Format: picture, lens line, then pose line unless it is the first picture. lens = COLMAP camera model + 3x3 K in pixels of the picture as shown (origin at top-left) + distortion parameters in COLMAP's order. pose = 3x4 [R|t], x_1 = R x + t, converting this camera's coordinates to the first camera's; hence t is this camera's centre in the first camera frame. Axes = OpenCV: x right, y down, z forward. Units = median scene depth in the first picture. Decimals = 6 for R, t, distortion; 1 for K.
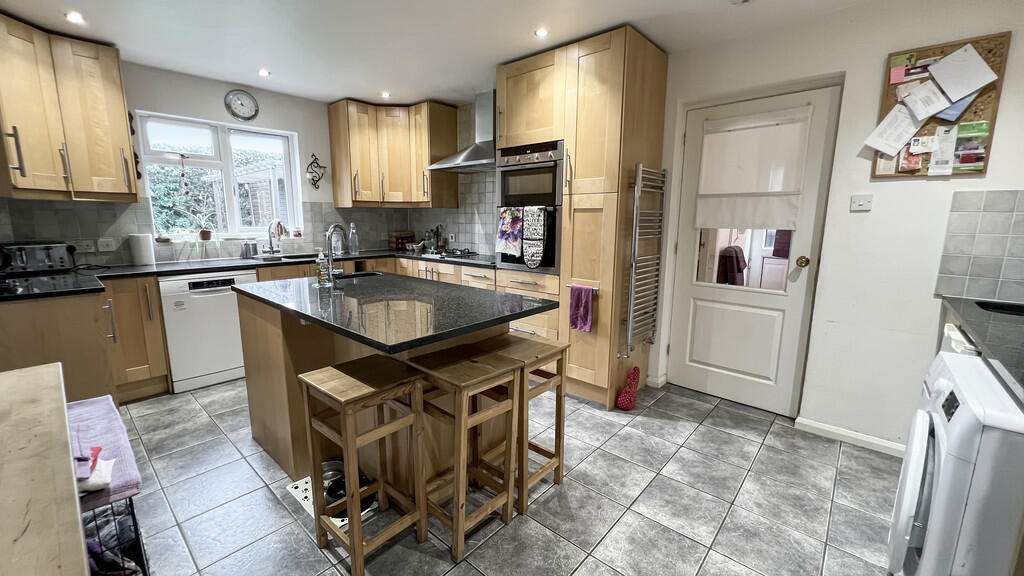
lens RADIAL K [[411.0, 0, 512.4], [0, 411.0, 286.9], [0, 0, 1]] dist [-0.003663, -0.000520]
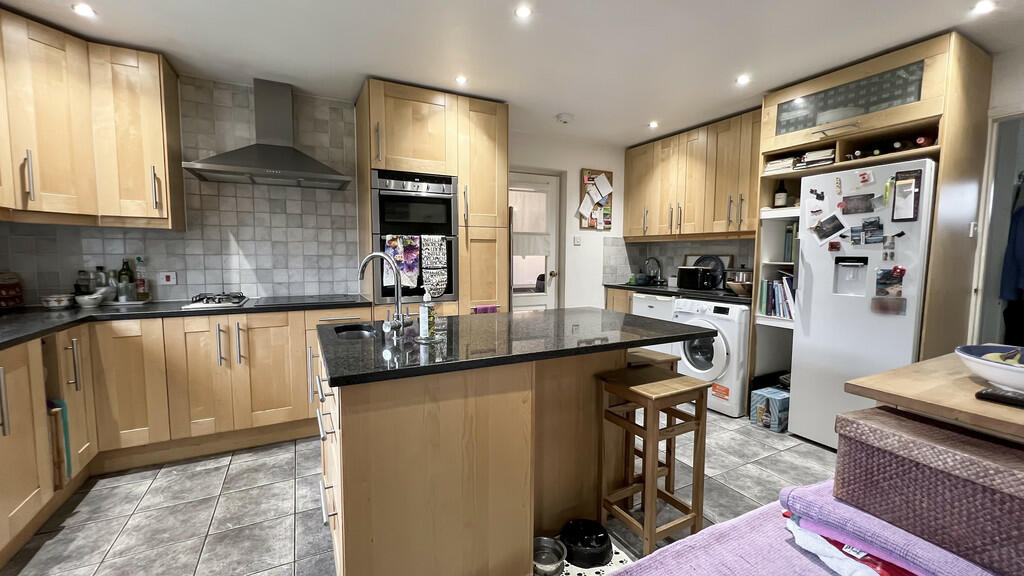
lens RADIAL K [[411.0, 0, 513.7], [0, 411.0, 287.0], [0, 0, 1]] dist [-0.003663, -0.000520]
pose [[0.357545, -0.077976, 0.930635, -0.843242], [0.154661, 0.987692, 0.023337, -0.066280], [-0.921000, 0.135589, 0.365204, 0.482500]]
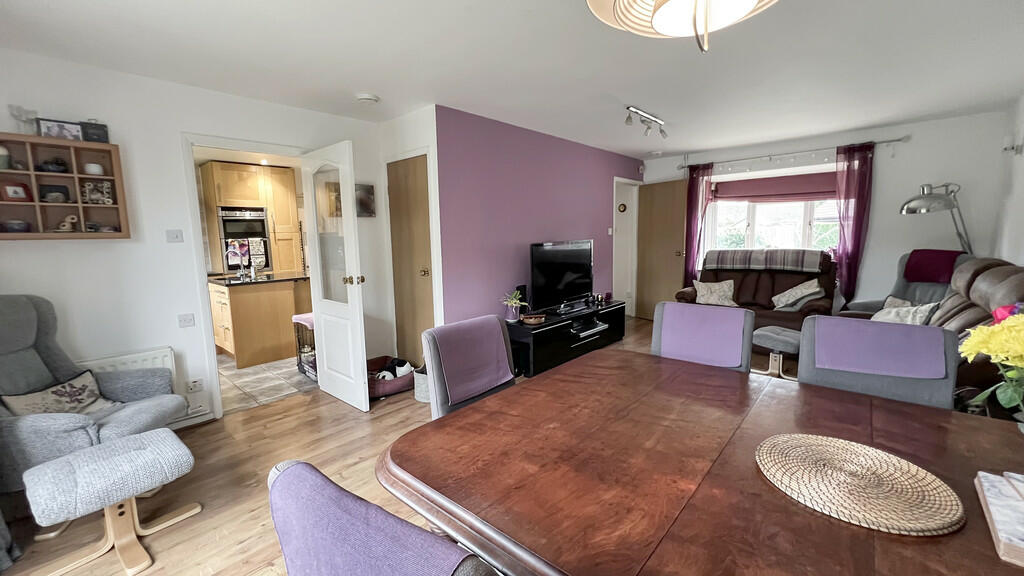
lens RADIAL K [[411.0, 0, 508.2], [0, 411.0, 286.4], [0, 0, 1]] dist [-0.003663, -0.000520]
pose [[0.016939, -0.129998, 0.991370, -1.984233], [0.193638, 0.973167, 0.124303, 0.022166], [-0.980927, 0.189861, 0.041657, -0.249341]]
